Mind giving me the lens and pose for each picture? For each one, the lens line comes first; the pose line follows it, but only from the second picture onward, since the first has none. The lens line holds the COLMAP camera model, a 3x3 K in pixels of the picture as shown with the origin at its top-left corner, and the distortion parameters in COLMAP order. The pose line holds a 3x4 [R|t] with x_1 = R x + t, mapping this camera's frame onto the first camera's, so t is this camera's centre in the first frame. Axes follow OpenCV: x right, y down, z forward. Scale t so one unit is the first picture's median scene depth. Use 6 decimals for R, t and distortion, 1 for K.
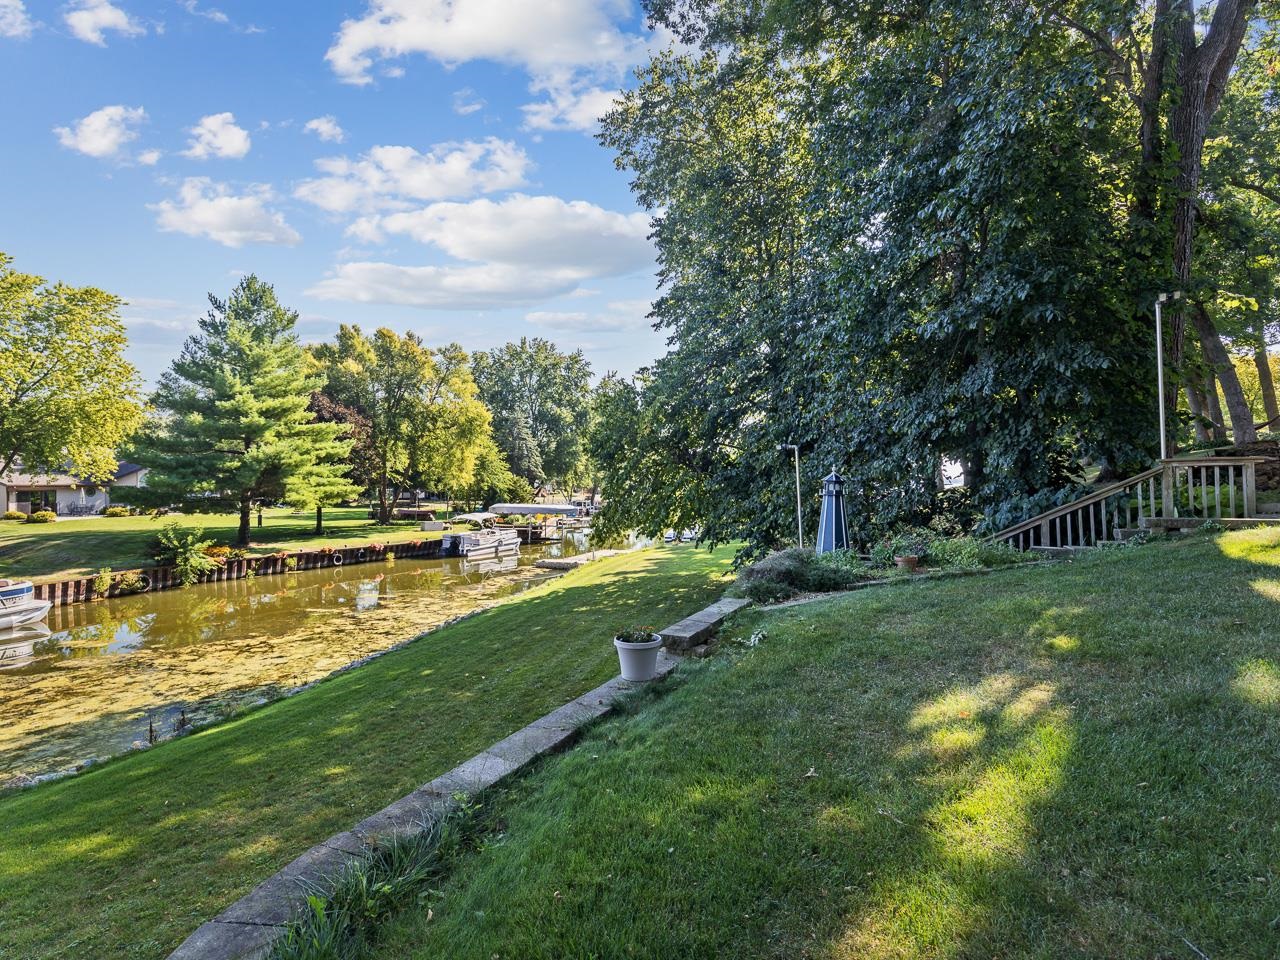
lens RADIAL K [[655.6, 0, 636.7], [0, 655.6, 484.8], [0, 0, 1]] dist [0.009780, -0.000976]
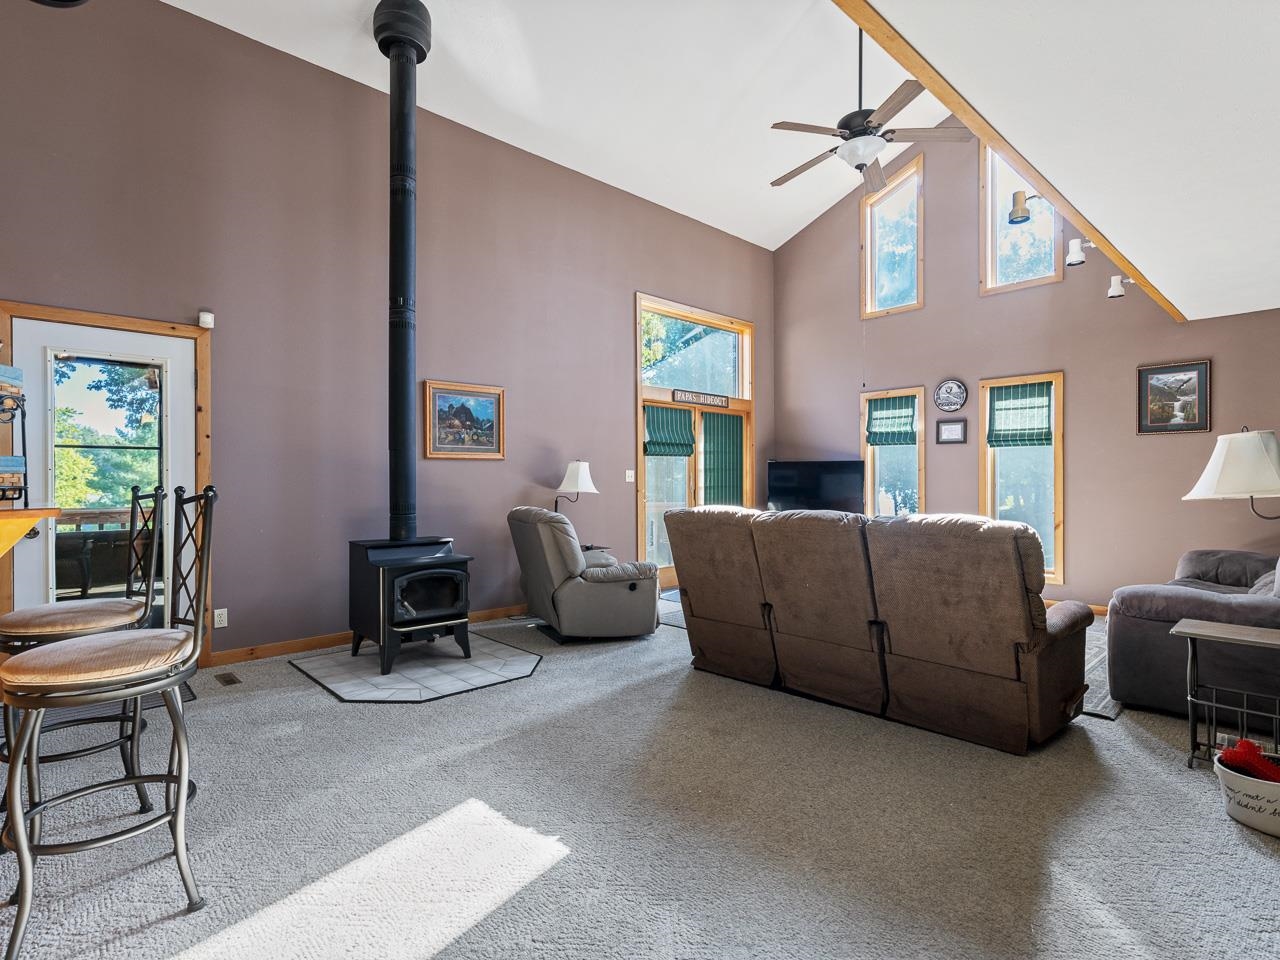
lens RADIAL K [[655.6, 0, 633.5], [0, 655.6, 485.8], [0, 0, 1]] dist [0.009780, -0.000976]
pose [[0.998580, 0.001321, -0.053259, 0.546069], [-0.001494, 0.999994, -0.003199, -0.164976], [0.053254, 0.003274, 0.998576, -0.361672]]
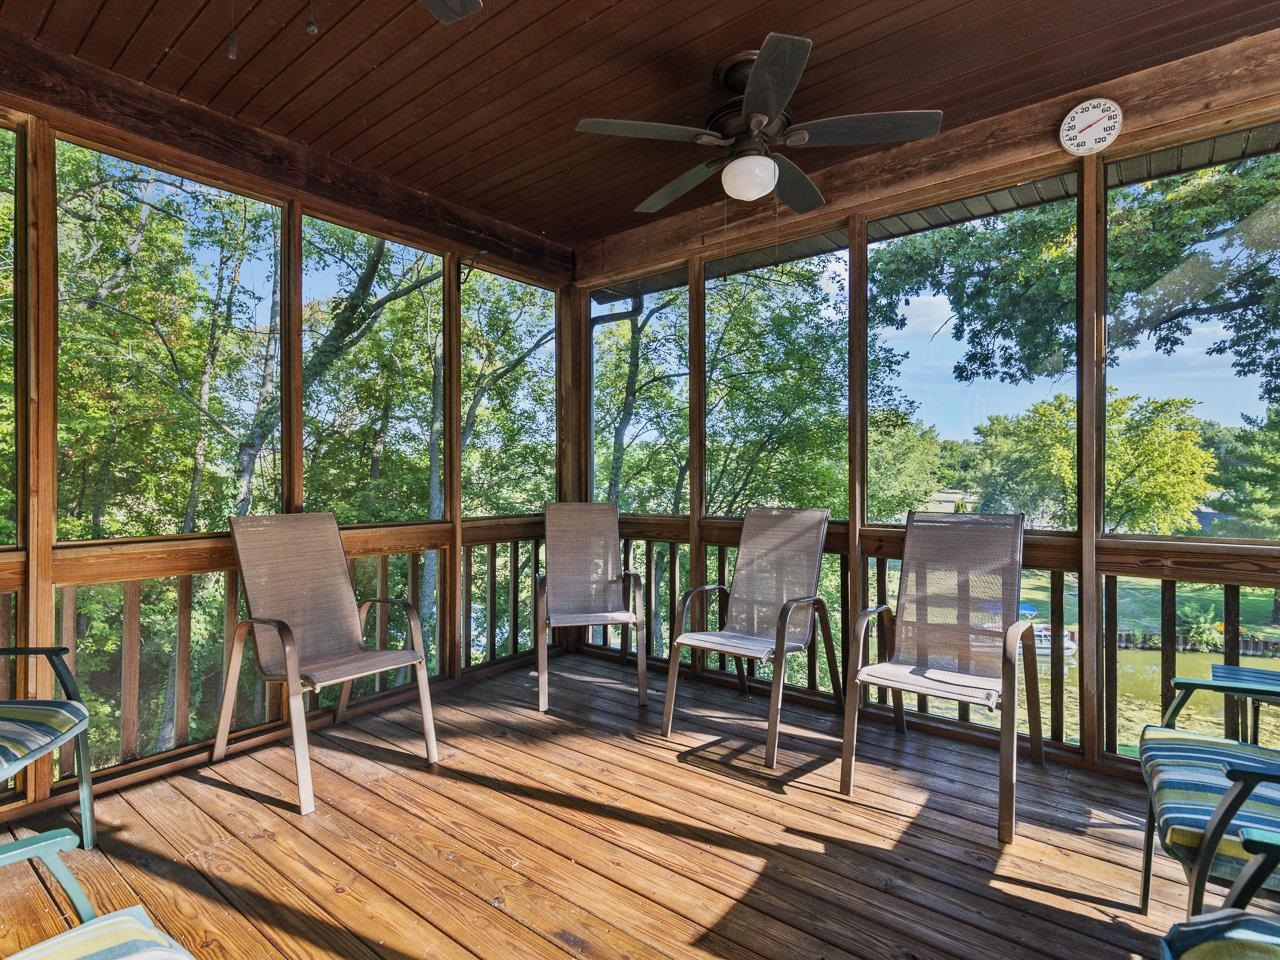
lens RADIAL K [[655.6, 0, 633.8], [0, 655.6, 483.6], [0, 0, 1]] dist [0.009780, -0.000976]
pose [[0.110087, 0.010247, -0.993869, 0.443779], [-0.008791, 0.999918, 0.009336, -0.165248], [0.993883, 0.007710, 0.110168, -0.248360]]
